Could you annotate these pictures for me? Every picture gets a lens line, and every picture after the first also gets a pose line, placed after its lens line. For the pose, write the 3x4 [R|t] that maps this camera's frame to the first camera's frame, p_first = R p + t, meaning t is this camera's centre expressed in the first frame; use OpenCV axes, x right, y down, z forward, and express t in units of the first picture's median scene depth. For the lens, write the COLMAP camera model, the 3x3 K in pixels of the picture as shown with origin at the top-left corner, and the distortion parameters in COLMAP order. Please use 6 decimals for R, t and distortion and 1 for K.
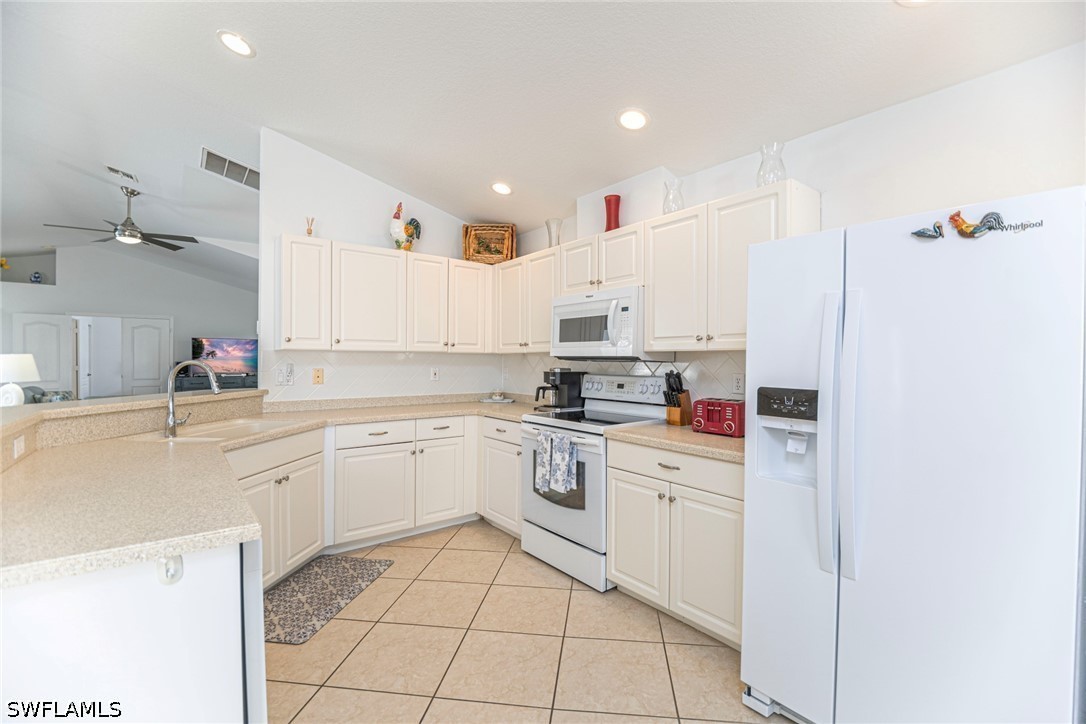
lens RADIAL K [[499.1, 0, 490.3], [0, 499.1, 359.0], [0, 0, 1]] dist [-0.010090, -0.000112]
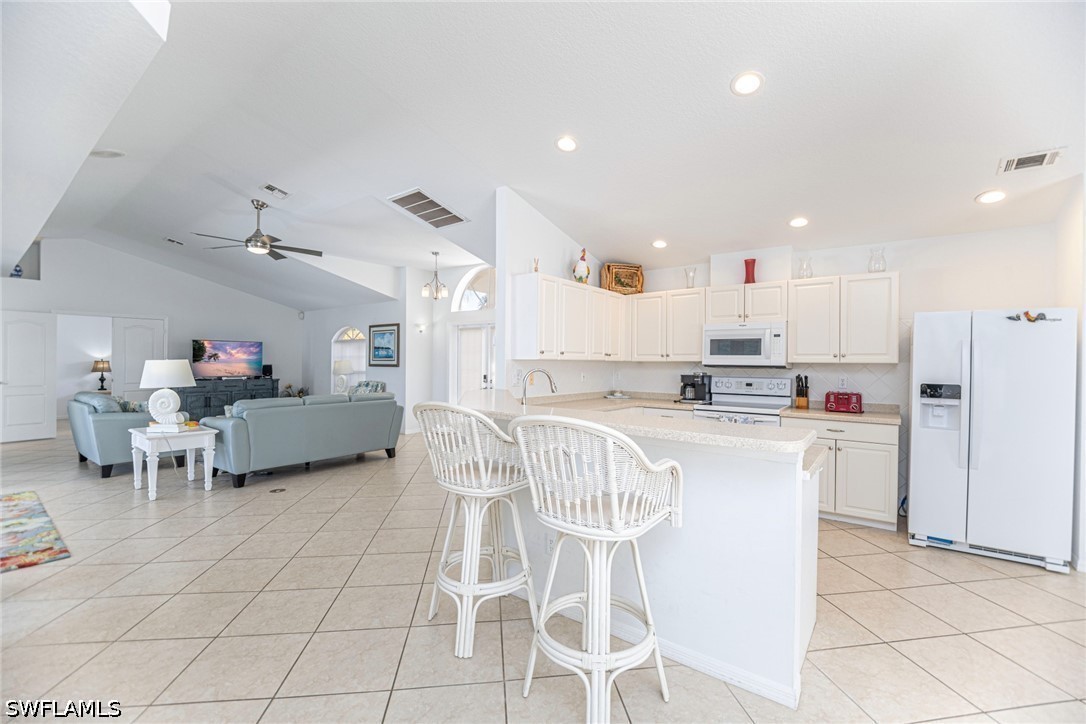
lens RADIAL K [[468.1, 0, 556.6], [0, 468.1, 362.5], [0, 0, 1]] dist [0.000230, -0.010468]
pose [[0.965482, 0.002395, 0.260459, -0.569364], [-0.003254, 0.999991, 0.002867, -0.012342], [-0.260449, -0.003615, 0.965481, -0.181479]]
